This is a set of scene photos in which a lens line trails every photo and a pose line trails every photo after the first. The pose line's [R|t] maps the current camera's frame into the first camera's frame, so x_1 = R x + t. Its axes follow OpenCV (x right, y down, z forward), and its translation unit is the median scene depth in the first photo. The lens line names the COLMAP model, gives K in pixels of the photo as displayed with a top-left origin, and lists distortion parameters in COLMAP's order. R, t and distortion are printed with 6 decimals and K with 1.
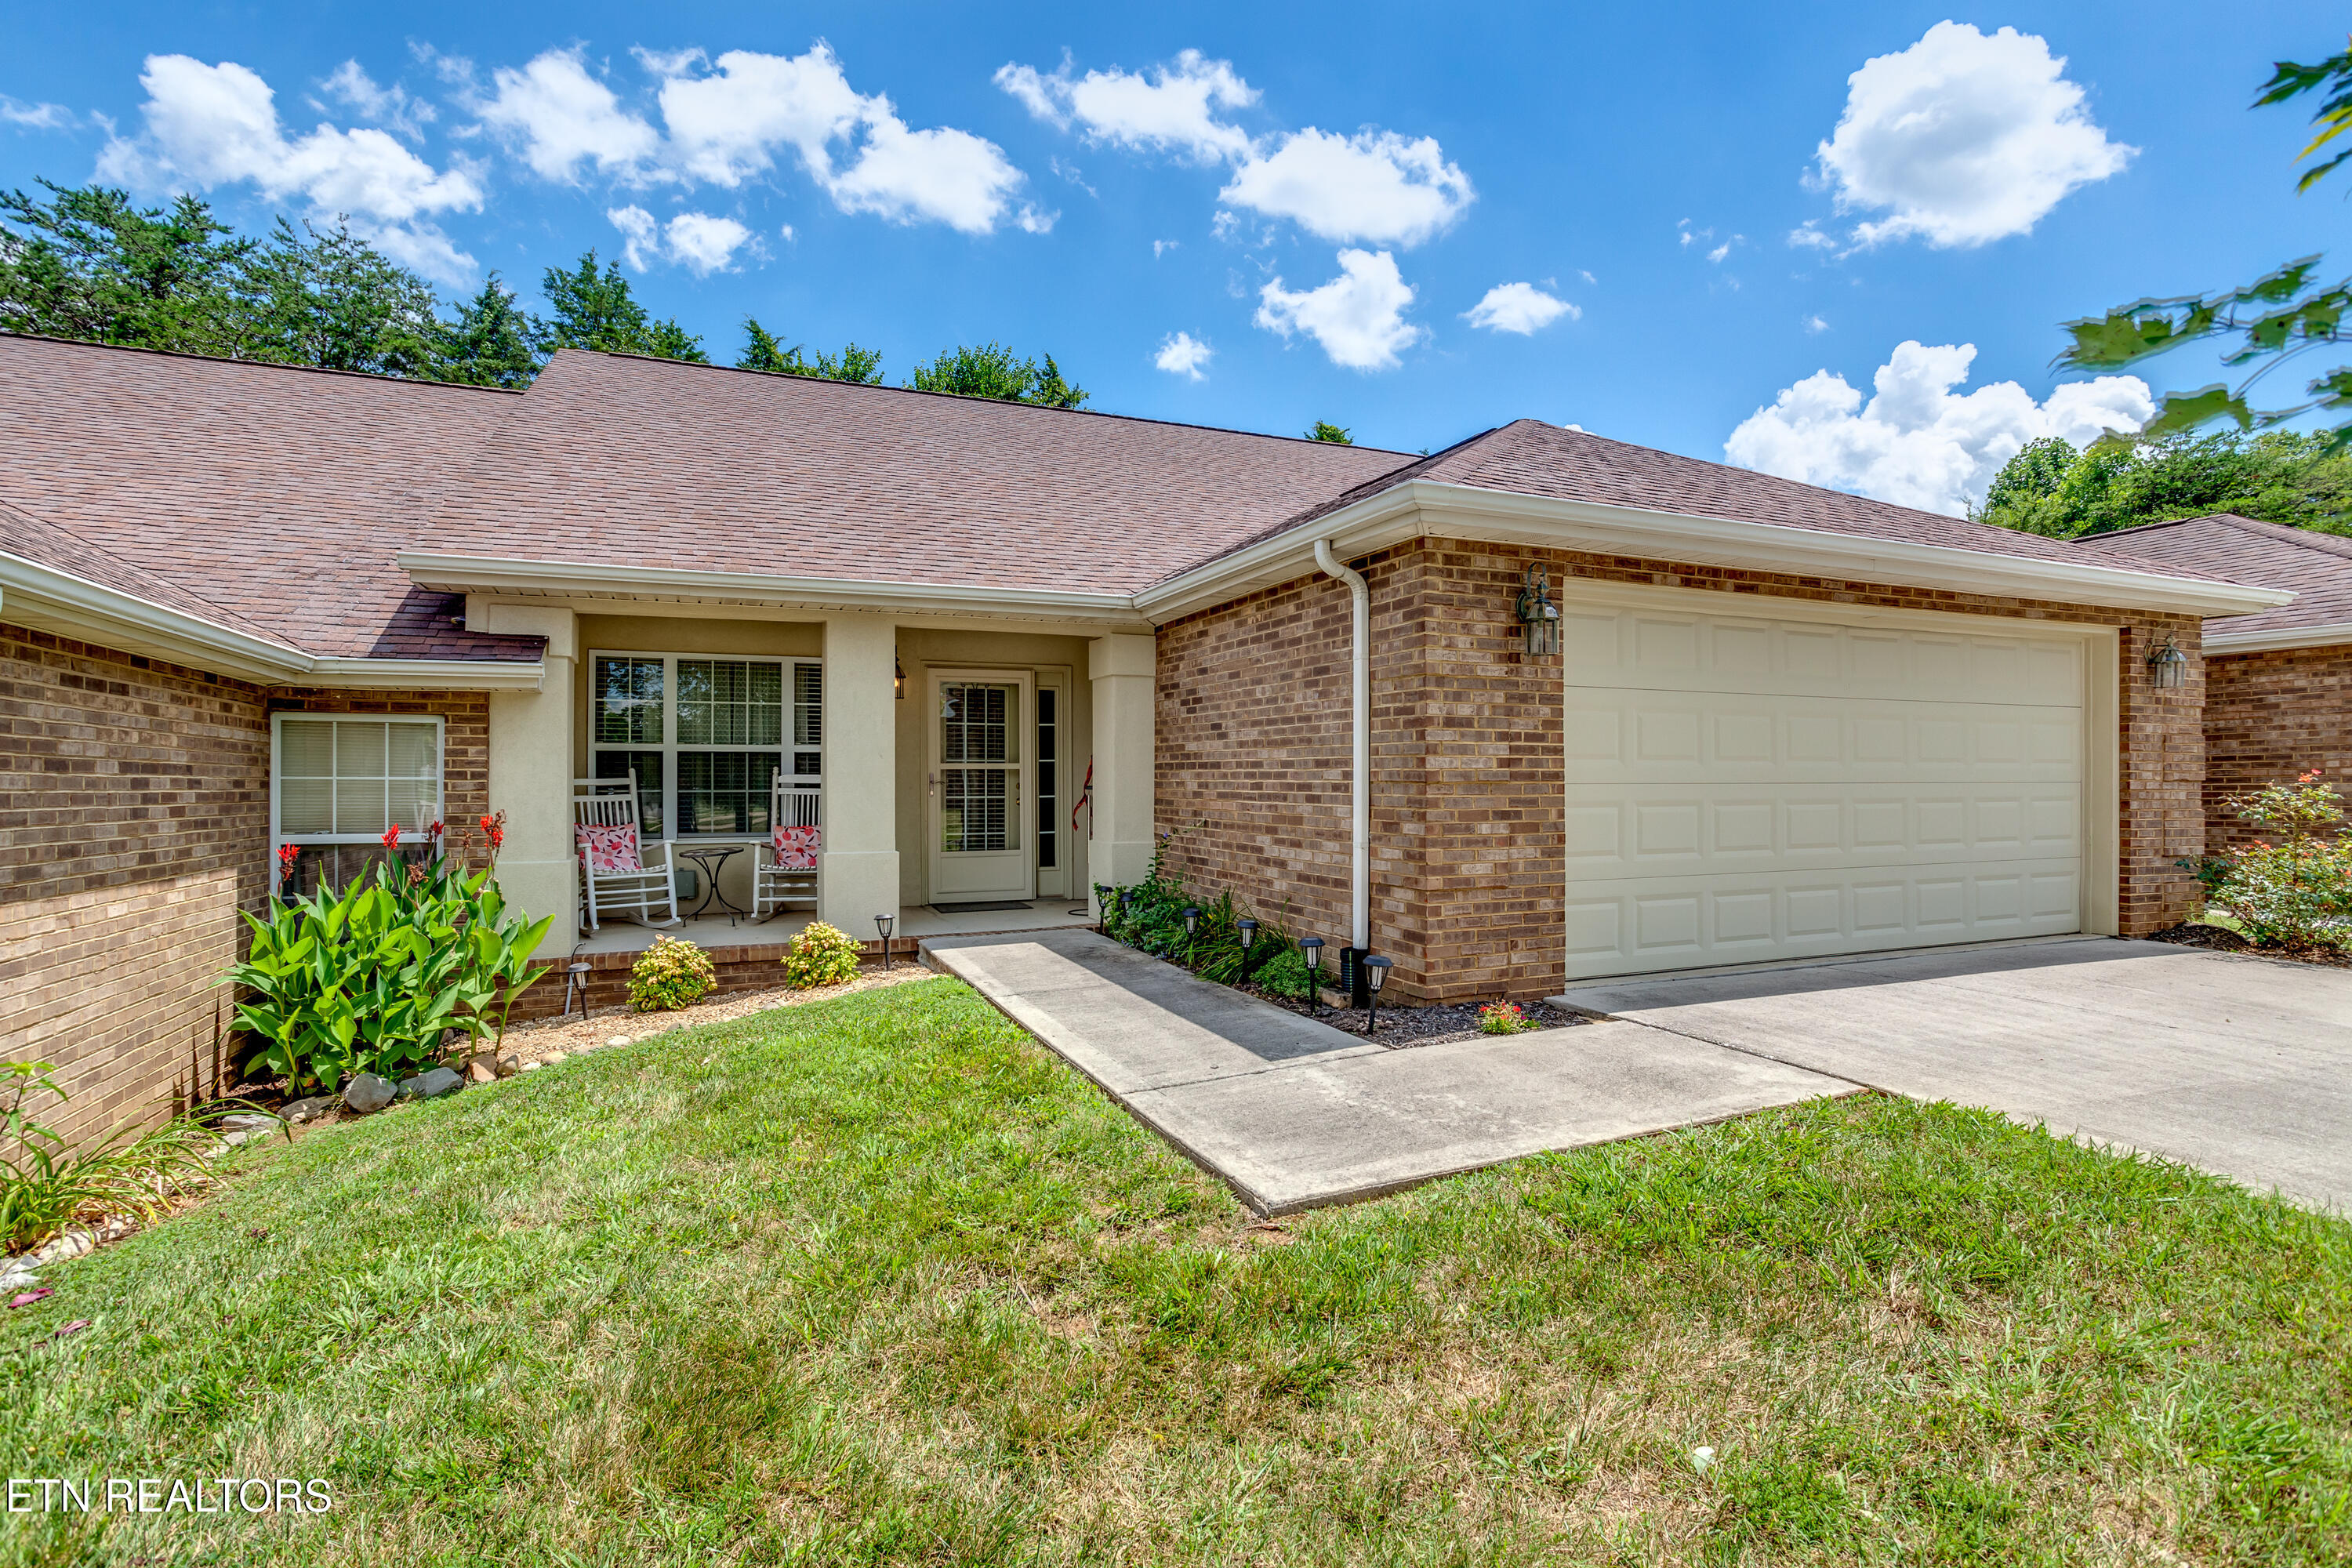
lens RADIAL K [[1121.9, 0, 1185.9], [0, 1121.9, 787.1], [0, 0, 1]] dist [-0.032111, 0.014240]
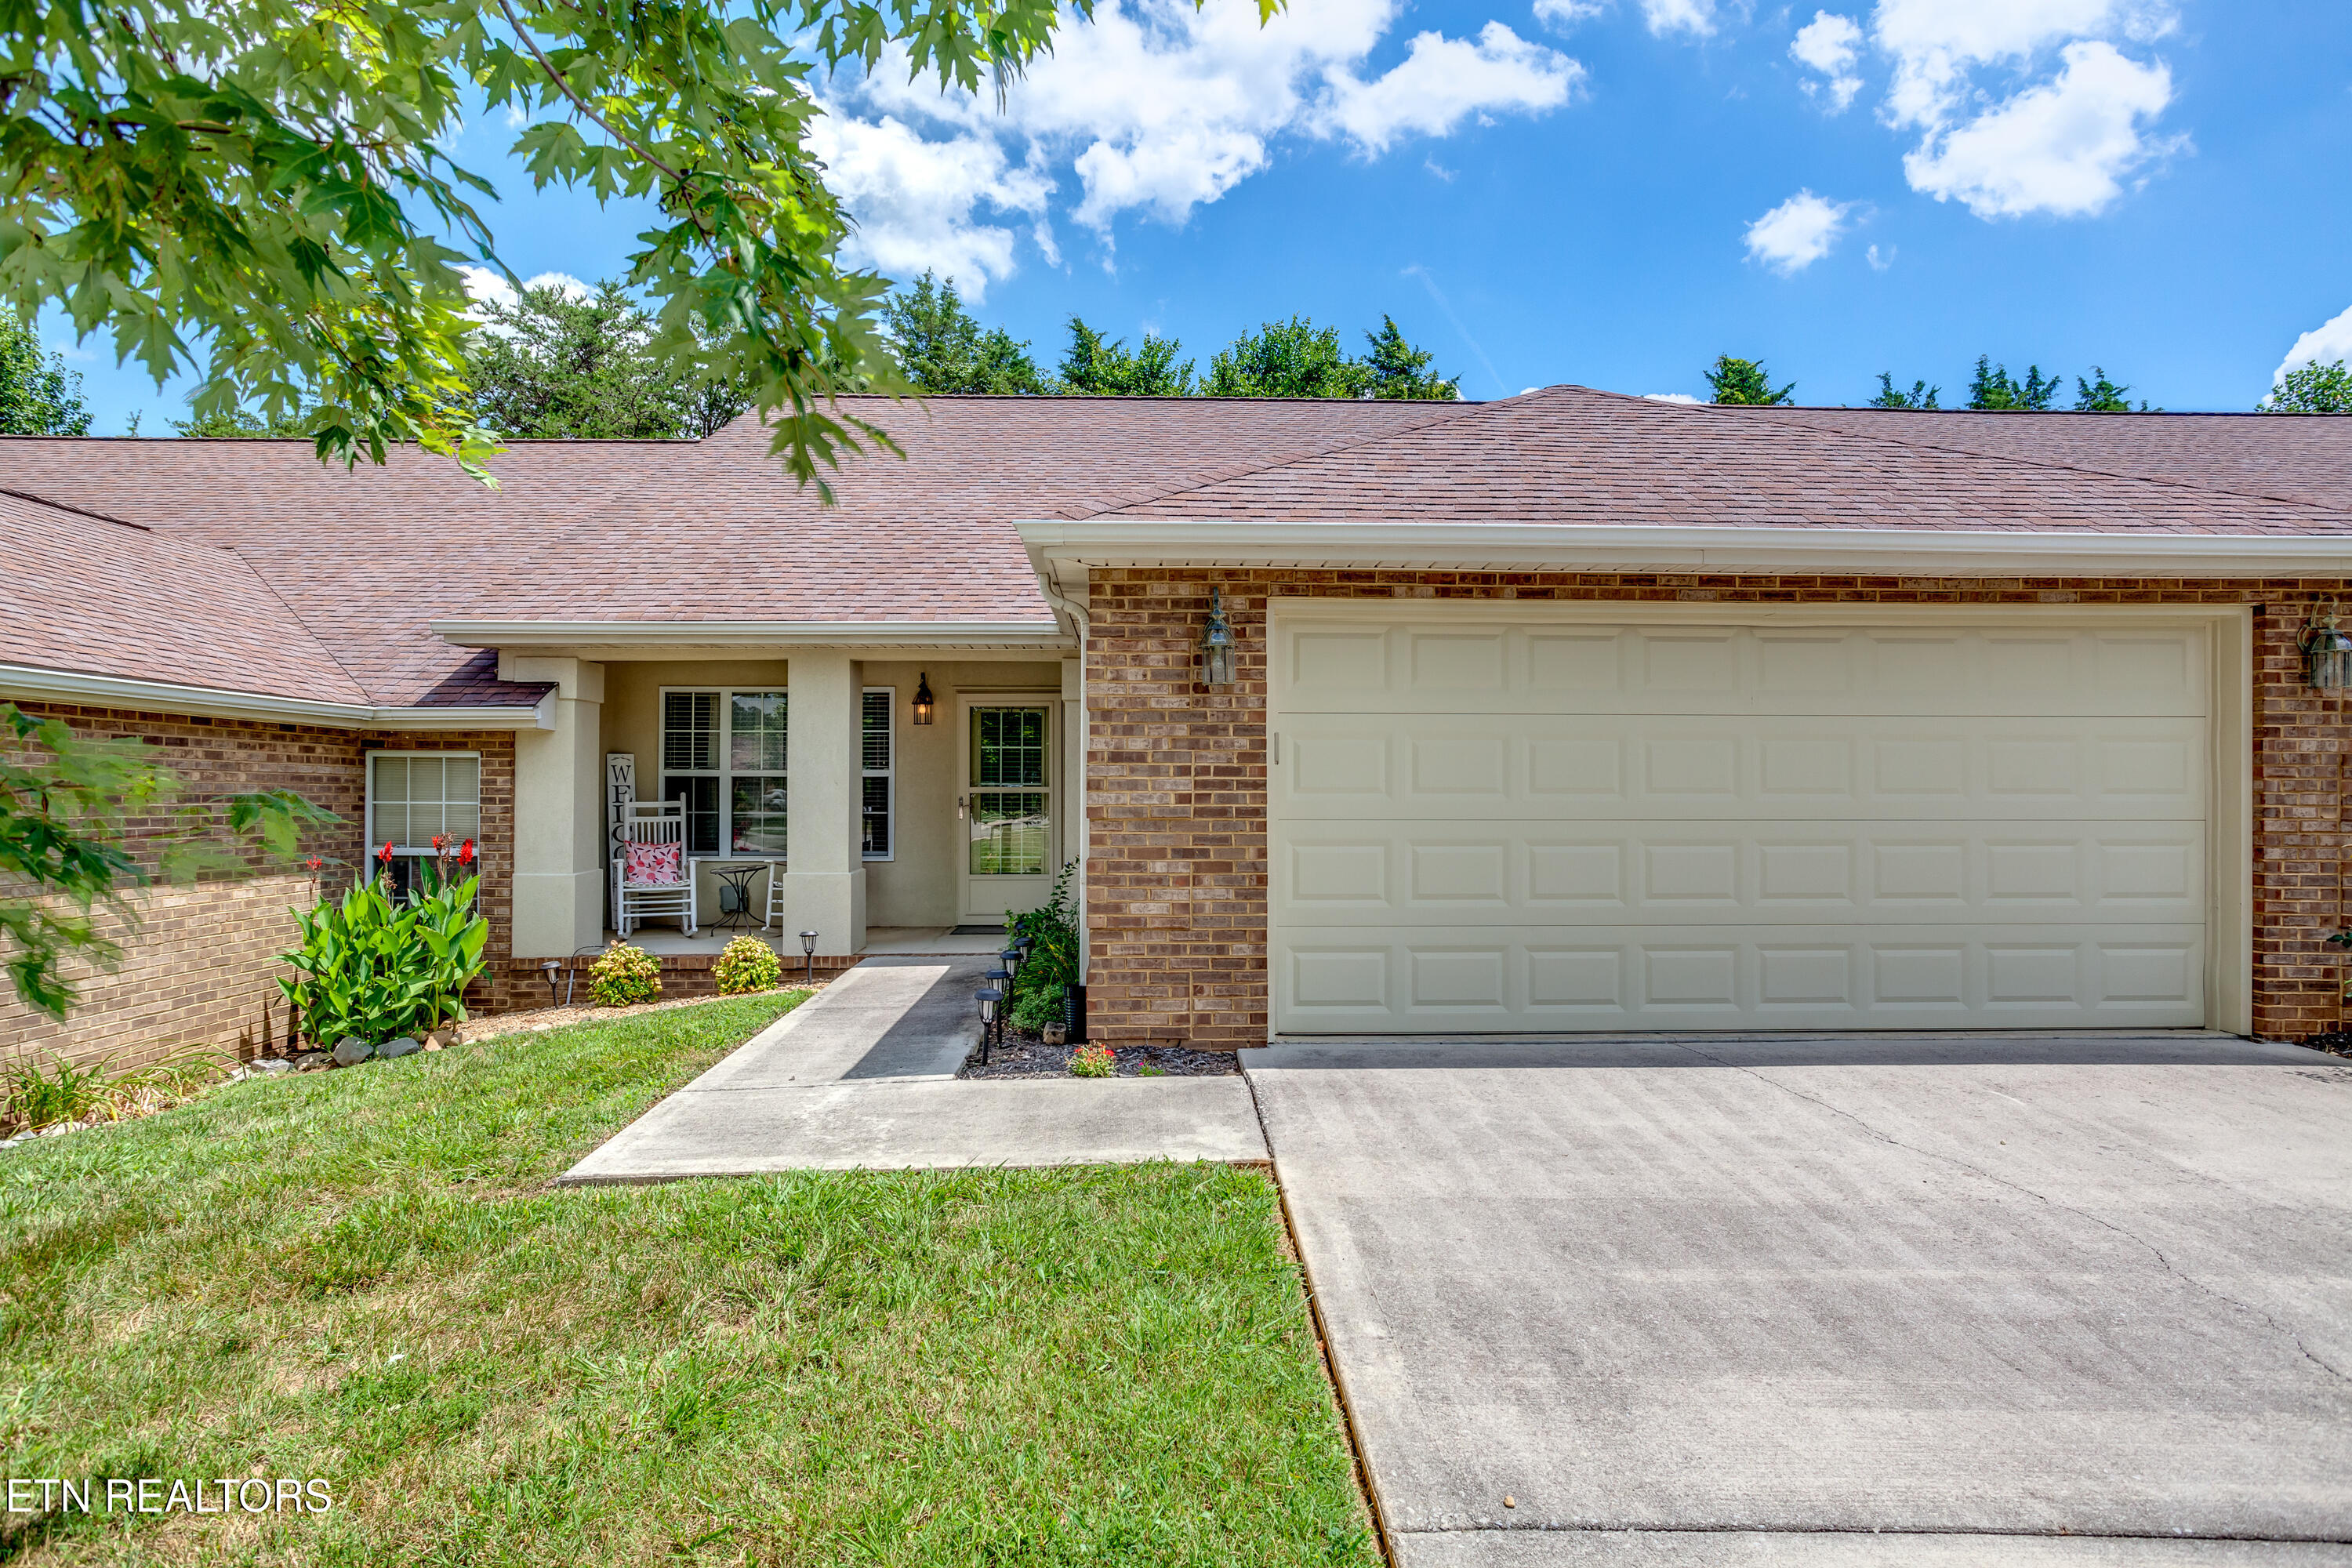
lens RADIAL K [[1282.5, 0, 1183.7], [0, 1282.5, 791.7], [0, 0, 1]] dist [-0.025366, 0.006641]
pose [[0.931915, 0.003131, -0.362662, 0.572202], [-0.005014, 0.999978, -0.004250, -0.019237], [0.362641, 0.005779, 0.931911, -0.016278]]
